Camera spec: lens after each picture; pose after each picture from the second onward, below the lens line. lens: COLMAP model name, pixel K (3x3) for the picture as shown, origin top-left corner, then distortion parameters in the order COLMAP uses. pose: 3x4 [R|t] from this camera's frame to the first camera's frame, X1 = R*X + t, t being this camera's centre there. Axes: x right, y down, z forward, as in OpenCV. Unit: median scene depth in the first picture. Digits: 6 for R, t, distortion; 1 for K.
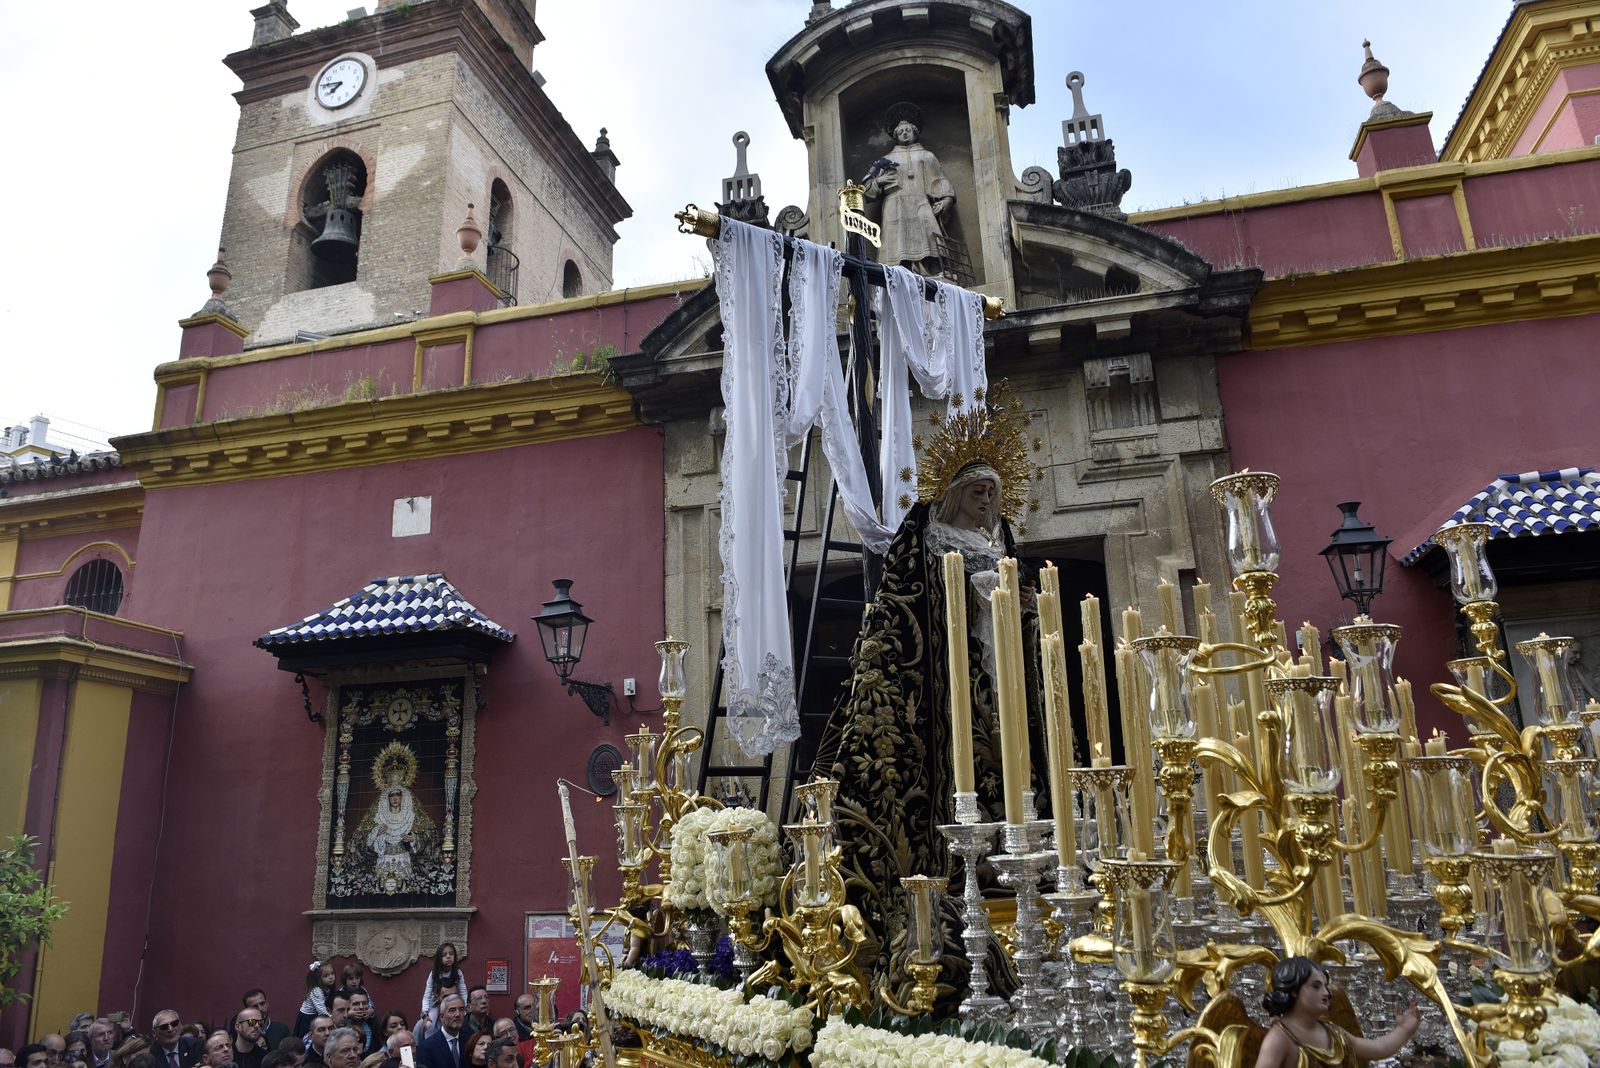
lens RADIAL K [[1099.6, 0, 790.6], [0, 1099.6, 534.3], [0, 0, 1]] dist [-0.050417, -0.002082]
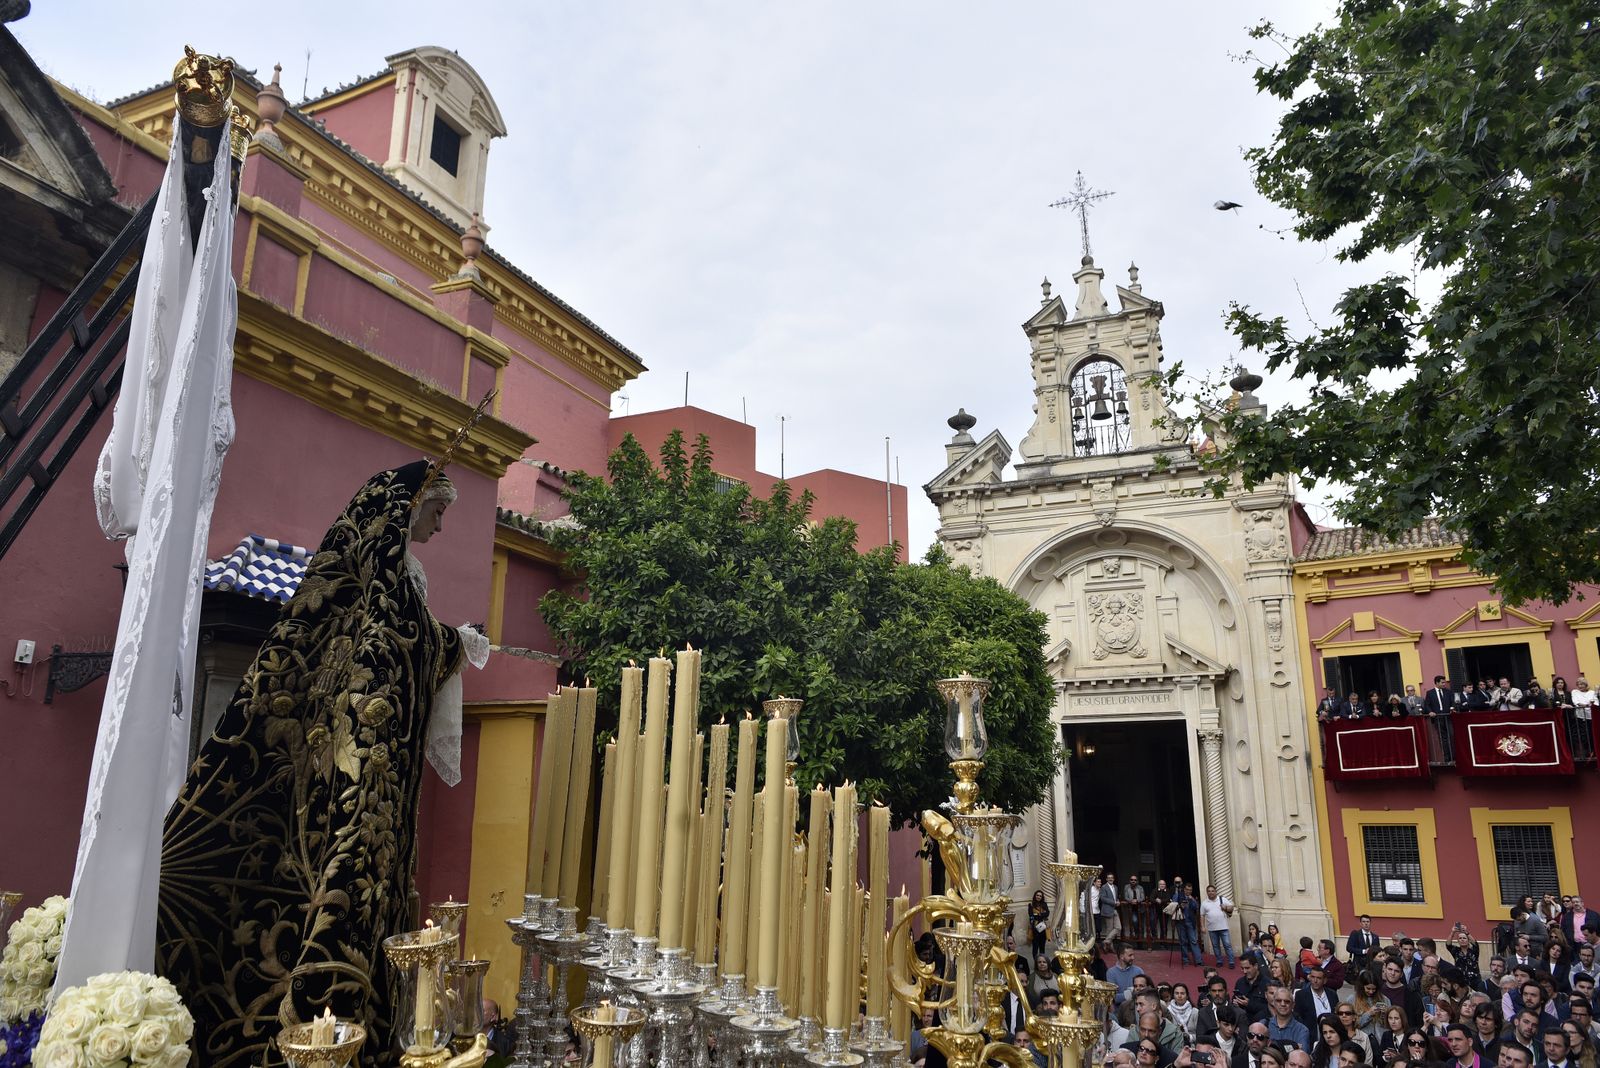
lens RADIAL K [[1099.6, 0, 790.6], [0, 1099.6, 534.3], [0, 0, 1]] dist [-0.050417, -0.002082]
pose [[0.141770, 0.272796, 0.951569, -0.252741], [-0.274579, 0.934395, -0.226964, 0.039899], [-0.951056, -0.229104, 0.207373, 0.302638]]
